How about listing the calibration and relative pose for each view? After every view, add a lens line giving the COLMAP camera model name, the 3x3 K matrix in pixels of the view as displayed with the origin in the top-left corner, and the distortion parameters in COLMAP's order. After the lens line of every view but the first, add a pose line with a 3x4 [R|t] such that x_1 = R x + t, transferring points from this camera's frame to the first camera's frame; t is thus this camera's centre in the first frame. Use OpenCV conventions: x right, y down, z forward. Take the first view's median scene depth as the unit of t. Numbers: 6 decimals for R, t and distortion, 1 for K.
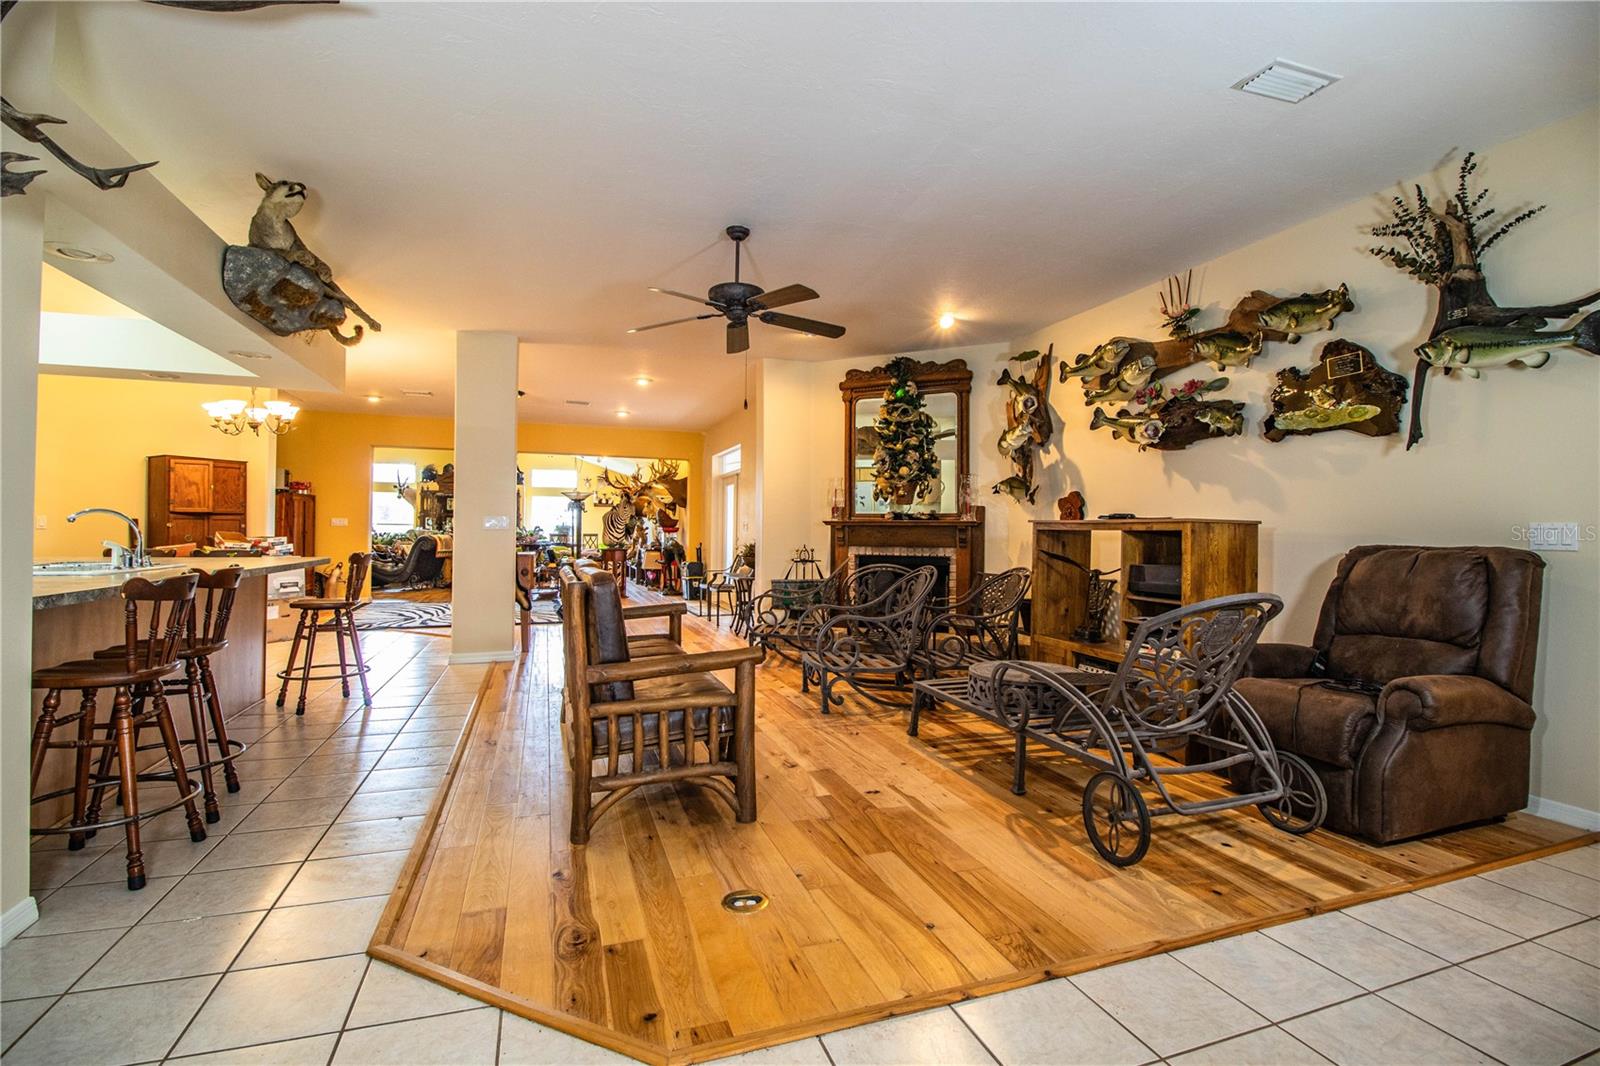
lens RADIAL K [[734.6, 0, 804.9], [0, 734.6, 532.6], [0, 0, 1]] dist [-0.031014, -0.002955]
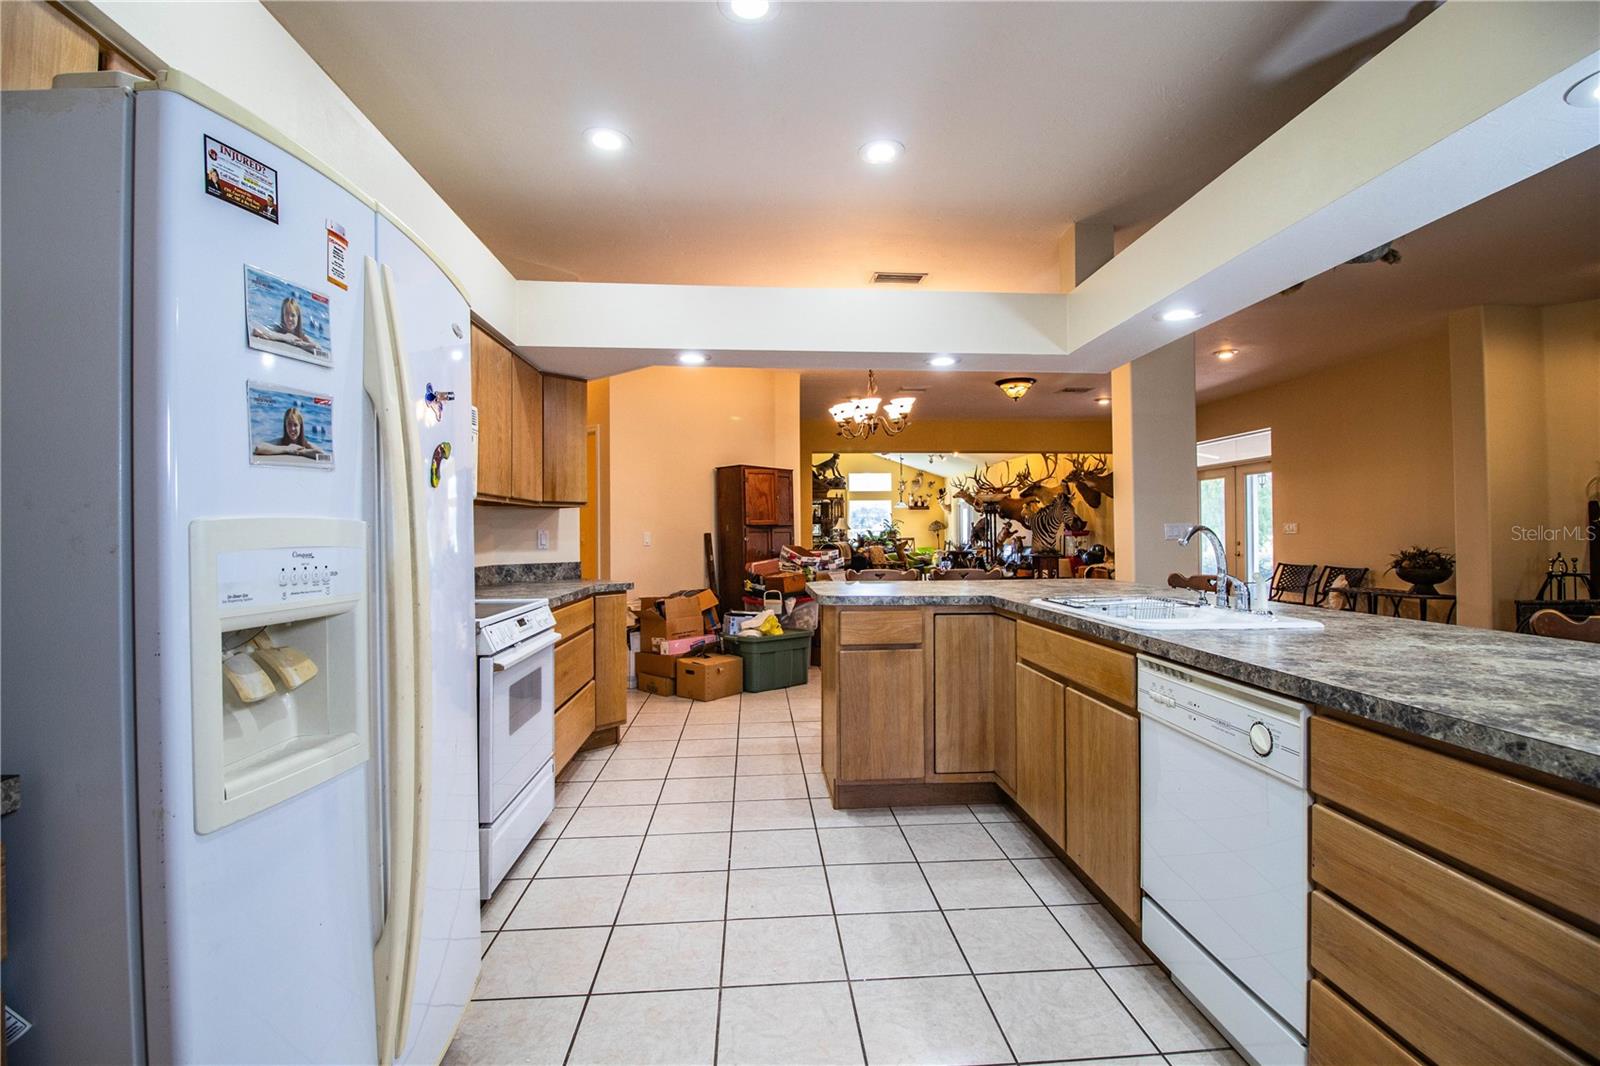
lens RADIAL K [[734.6, 0, 803.1], [0, 734.6, 529.5], [0, 0, 1]] dist [-0.031014, -0.002955]
pose [[0.966321, -0.022178, -0.256383, -0.478571], [0.020585, 0.999749, -0.008894, -0.011341], [0.256516, 0.003317, 0.966534, 0.084760]]
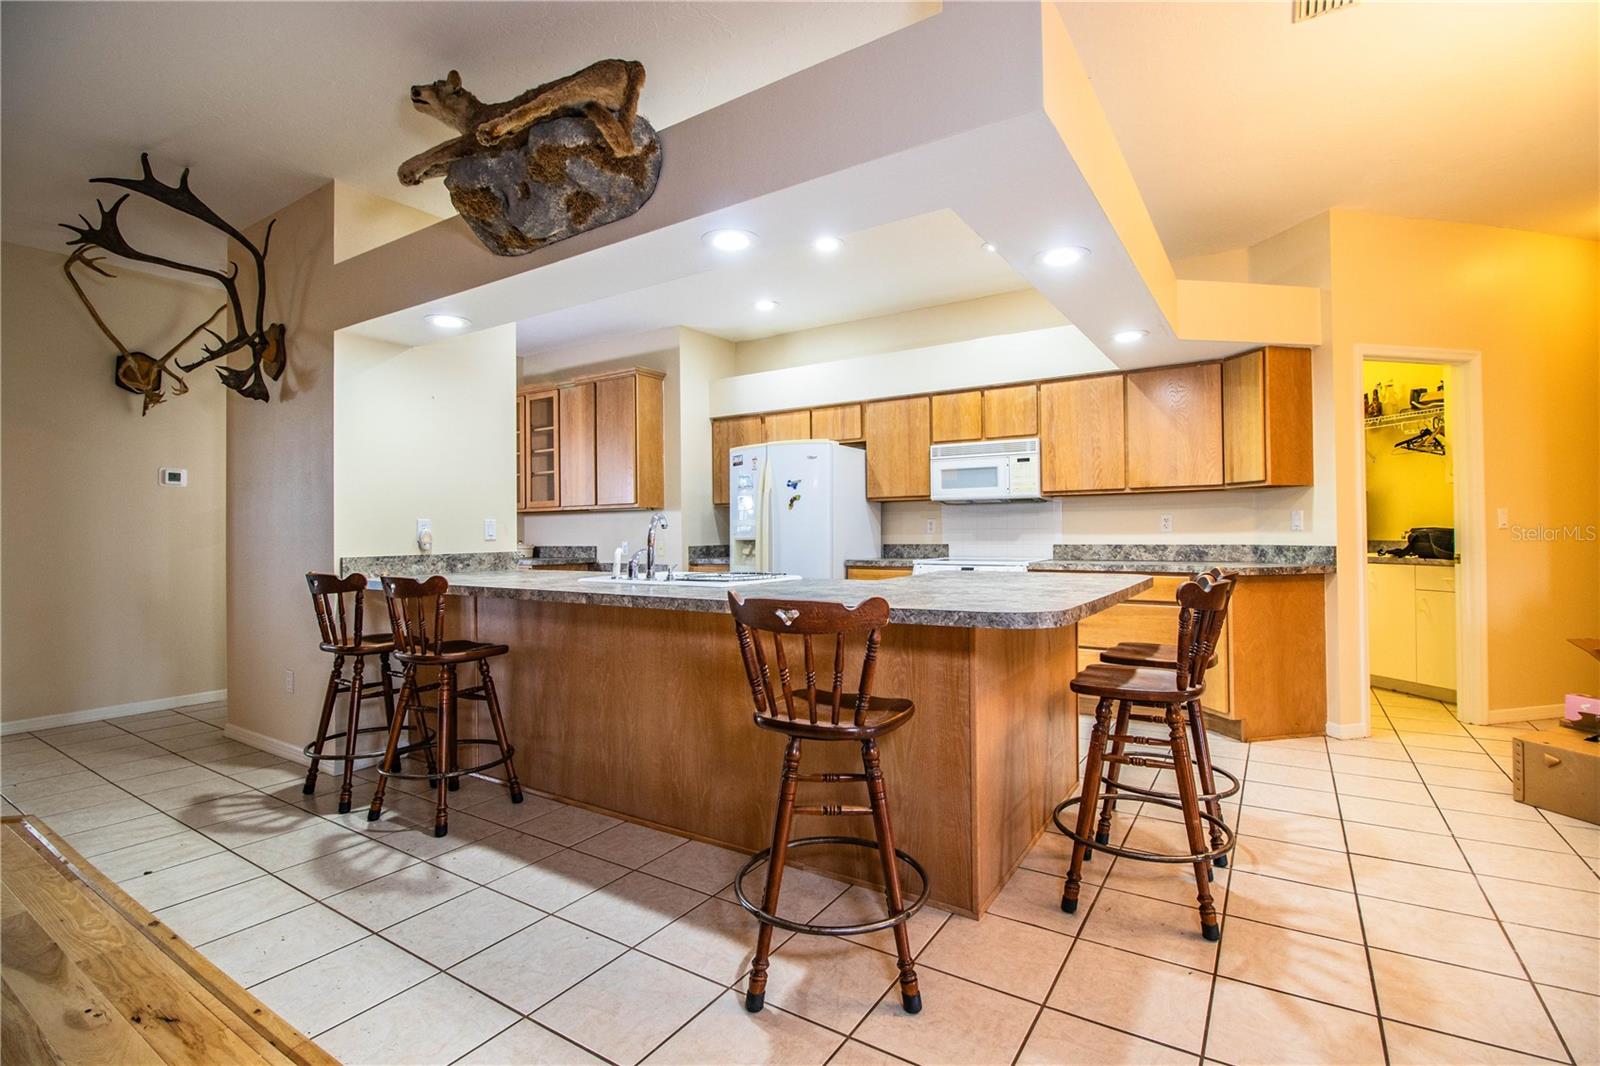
lens RADIAL K [[734.6, 0, 800.9], [0, 734.6, 530.6], [0, 0, 1]] dist [-0.031014, -0.002955]
pose [[-0.782279, -0.007027, -0.622888, -0.228835], [-0.000158, 0.999939, -0.011083, -0.000252], [0.622928, -0.008572, -0.782232, 0.719502]]
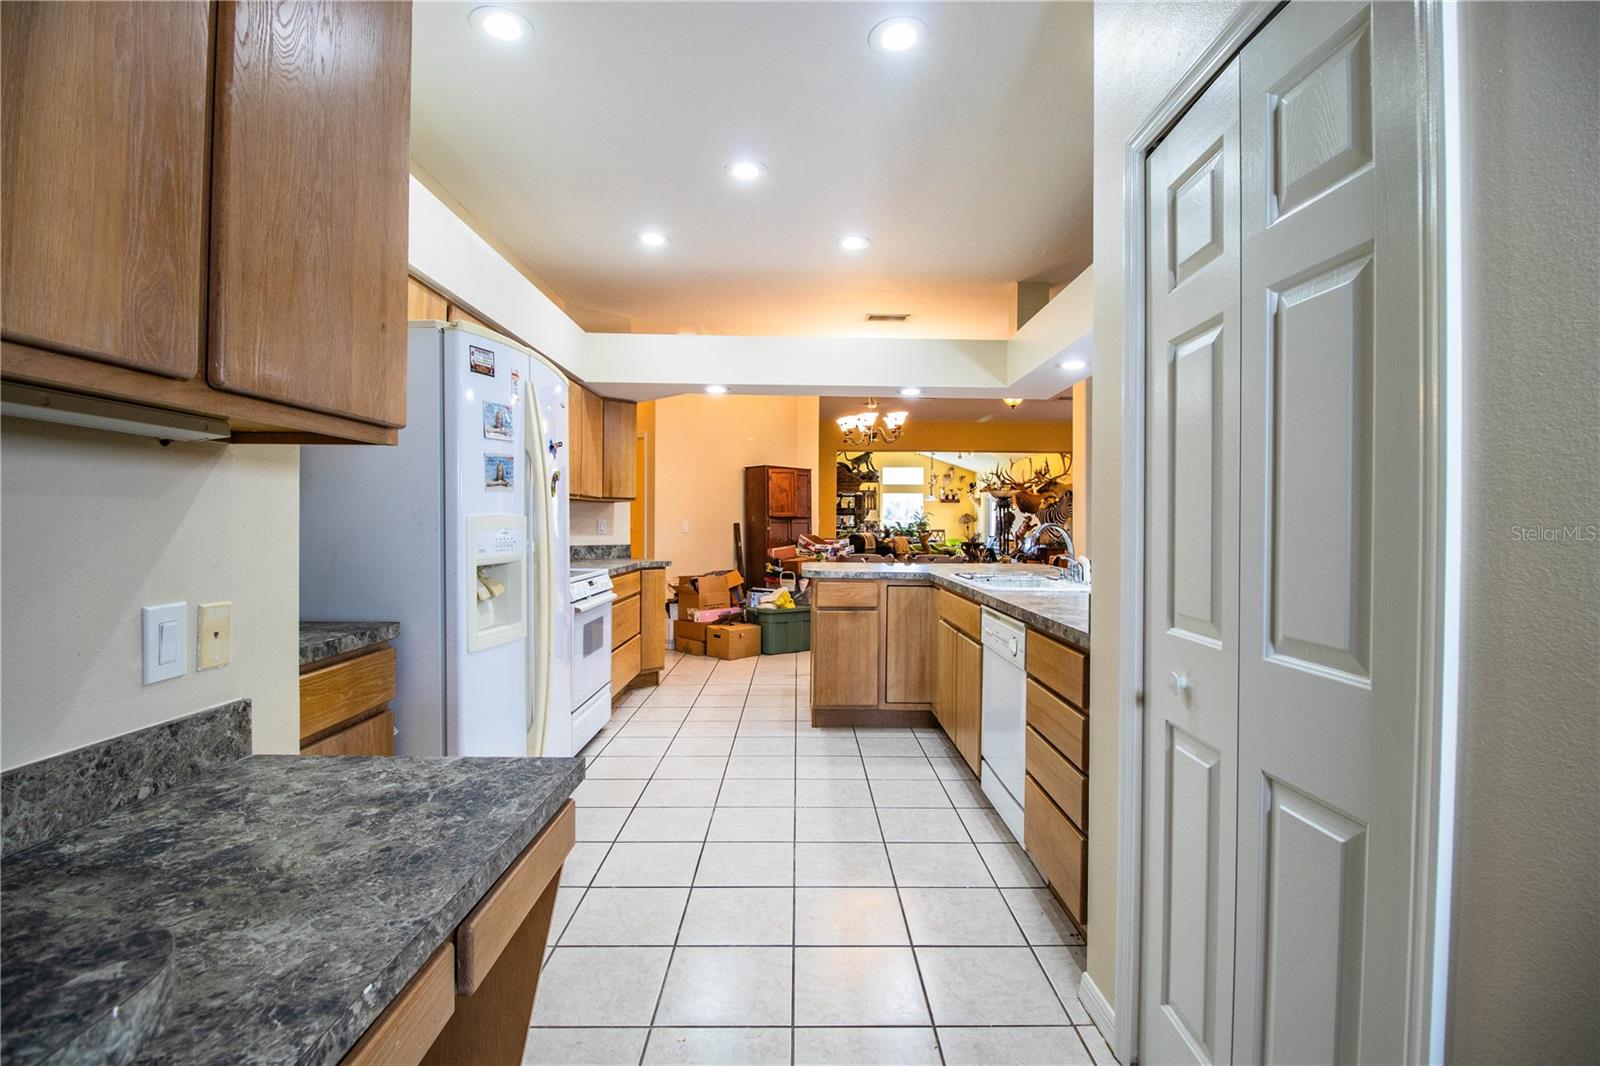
lens RADIAL K [[734.6, 0, 800.3], [0, 734.6, 532.5], [0, 0, 1]] dist [-0.031014, -0.002955]
pose [[0.947658, -0.003961, -0.319263, -0.405933], [0.006729, 0.999949, 0.007566, -0.011152], [0.319216, -0.009318, 0.947636, -0.035750]]
